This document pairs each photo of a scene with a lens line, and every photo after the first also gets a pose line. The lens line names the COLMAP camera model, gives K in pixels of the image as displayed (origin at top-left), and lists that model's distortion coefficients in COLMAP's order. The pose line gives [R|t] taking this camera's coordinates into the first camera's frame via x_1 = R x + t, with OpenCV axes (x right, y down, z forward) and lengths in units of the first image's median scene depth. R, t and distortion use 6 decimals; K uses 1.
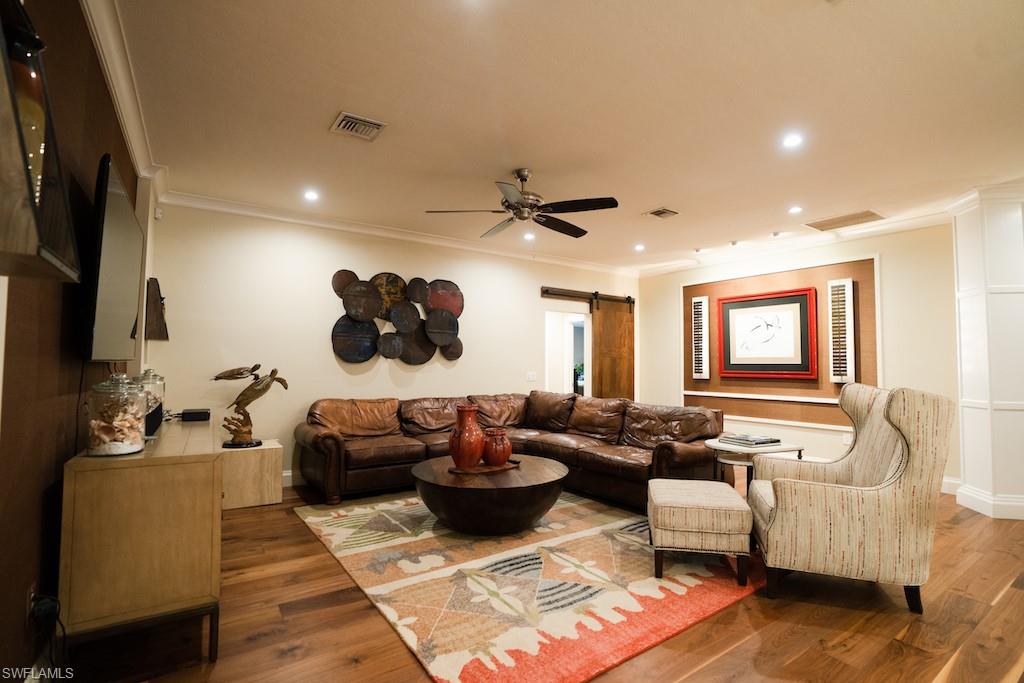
lens RADIAL K [[475.9, 0, 512.0], [0, 475.9, 341.5], [0, 0, 1]] dist [-0.077761, 0.032477]
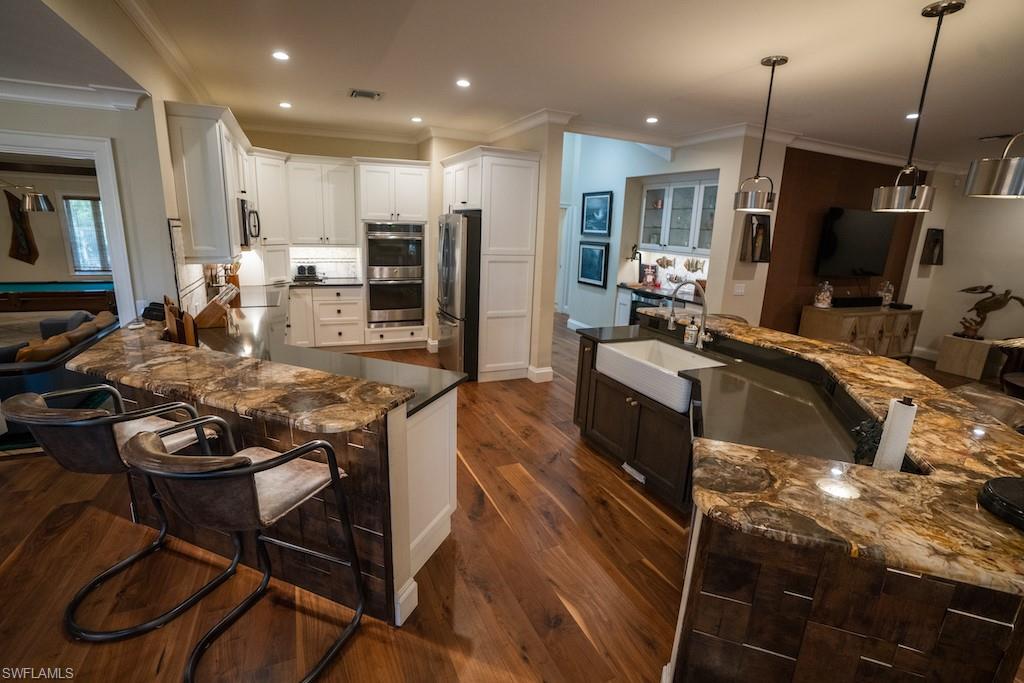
lens RADIAL K [[475.9, 0, 512.0], [0, 475.9, 341.5], [0, 0, 1]] dist [-0.077761, 0.032477]
pose [[-0.165110, 0.227558, -0.959665, 1.144884], [0.006032, 0.973234, 0.229738, -0.118918], [0.986257, 0.032144, -0.162063, -0.248915]]
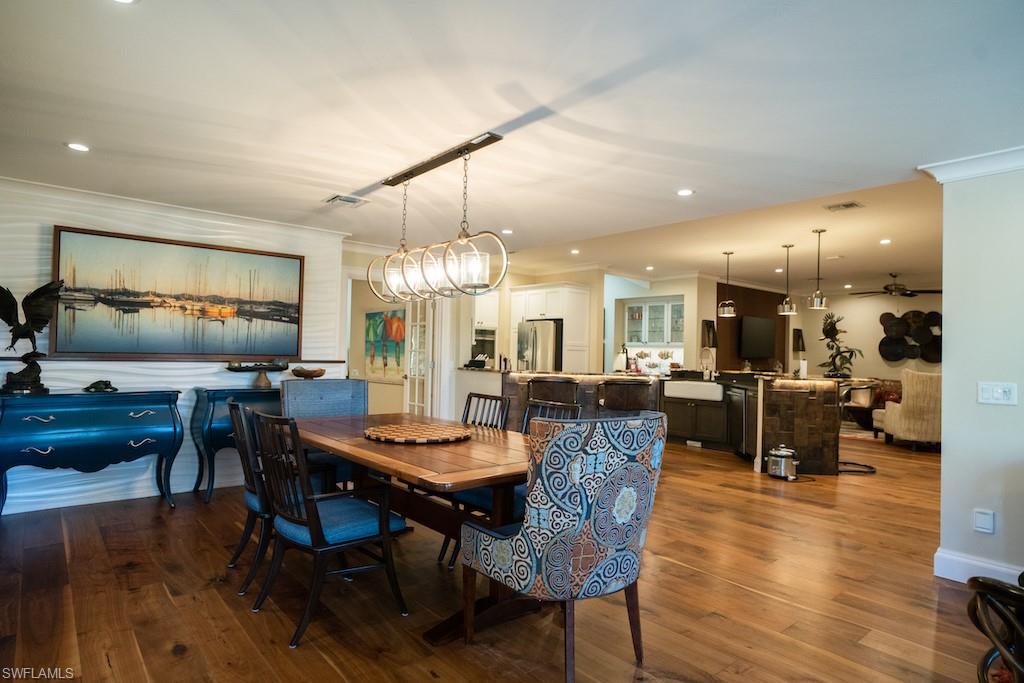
lens RADIAL K [[572.0, 0, 512.0], [0, 572.0, 341.5], [0, 0, 1]] dist [-0.049774, 0.000275]
pose [[0.107459, -0.019239, -0.994023, 2.233664], [0.023601, 0.999580, -0.016795, -0.041102], [0.993929, -0.021656, 0.107868, -0.975248]]
